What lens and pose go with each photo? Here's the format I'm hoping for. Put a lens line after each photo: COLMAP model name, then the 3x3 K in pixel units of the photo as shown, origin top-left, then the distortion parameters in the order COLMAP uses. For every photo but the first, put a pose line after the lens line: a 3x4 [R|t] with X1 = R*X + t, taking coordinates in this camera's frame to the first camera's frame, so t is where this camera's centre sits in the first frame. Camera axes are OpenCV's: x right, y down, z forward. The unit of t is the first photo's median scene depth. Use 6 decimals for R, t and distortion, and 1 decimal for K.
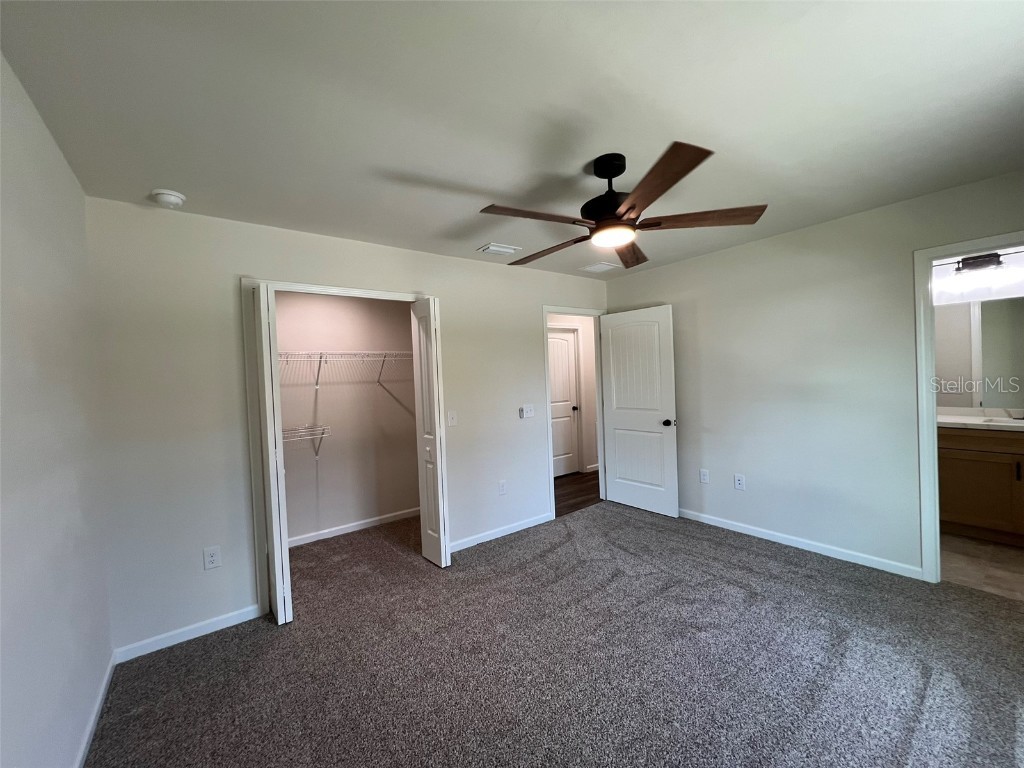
lens RADIAL K [[408.6, 0, 508.9], [0, 408.6, 381.9], [0, 0, 1]] dist [-0.003690, 0.001311]
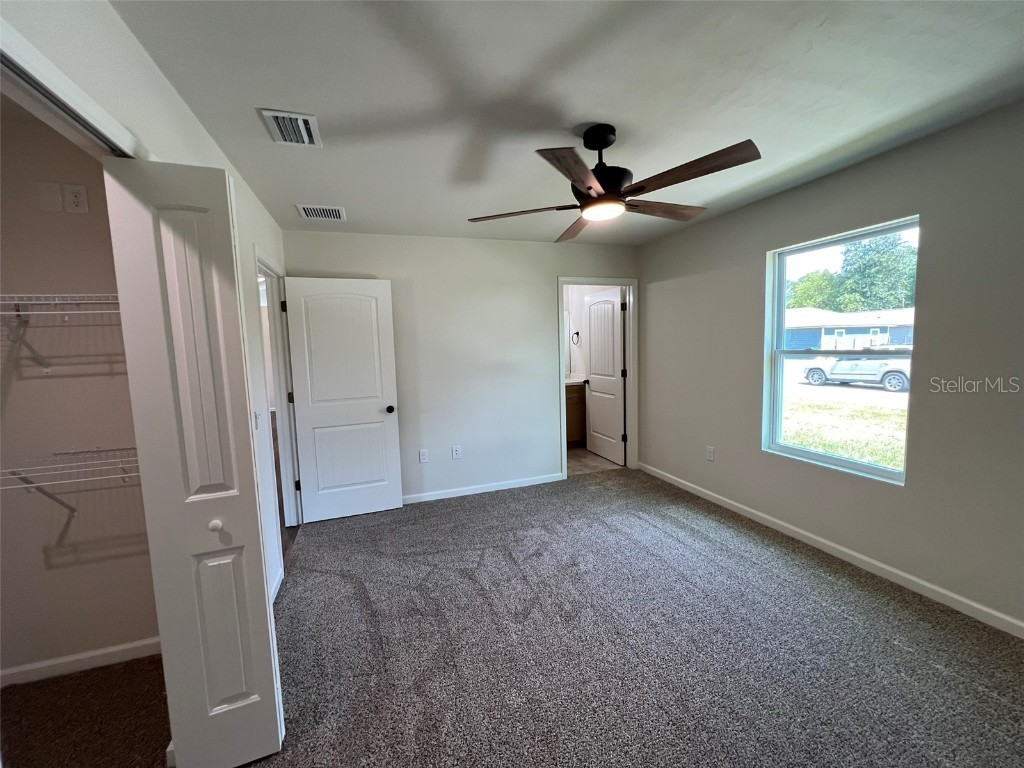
lens RADIAL K [[410.2, 0, 509.8], [0, 410.2, 382.0], [0, 0, 1]] dist [-0.002151, 0.000117]
pose [[0.310433, -0.054695, 0.949020, -0.457406], [0.034123, 0.998341, 0.046375, 0.005789], [-0.949983, 0.017987, 0.311784, 0.517380]]
